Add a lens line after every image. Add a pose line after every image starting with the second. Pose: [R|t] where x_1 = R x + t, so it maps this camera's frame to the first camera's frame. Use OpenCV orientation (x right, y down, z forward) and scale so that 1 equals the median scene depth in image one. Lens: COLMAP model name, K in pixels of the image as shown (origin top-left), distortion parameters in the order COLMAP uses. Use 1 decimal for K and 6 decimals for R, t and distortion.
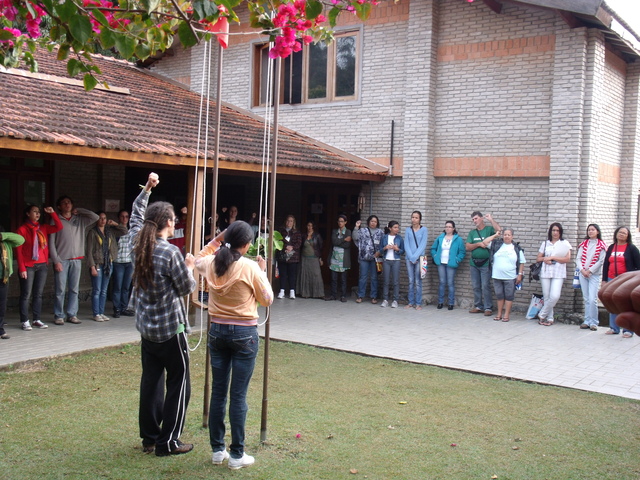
lens RADIAL K [[721.9, 0, 320.0], [0, 721.9, 240.0], [0, 0, 1]] dist [-0.060388, 0.270465]
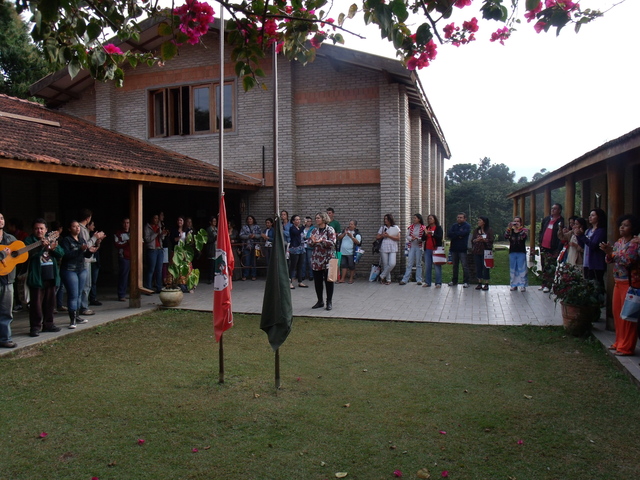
lens RADIAL K [[509.4, 0, 320.0], [0, 509.4, 240.0], [0, 0, 1]] dist [-0.132075, 0.101101]
pose [[0.949049, -0.057614, 0.309816, -0.121397], [0.055487, 0.998336, 0.015681, 0.004325], [-0.310204, 0.002309, 0.950667, 0.057179]]
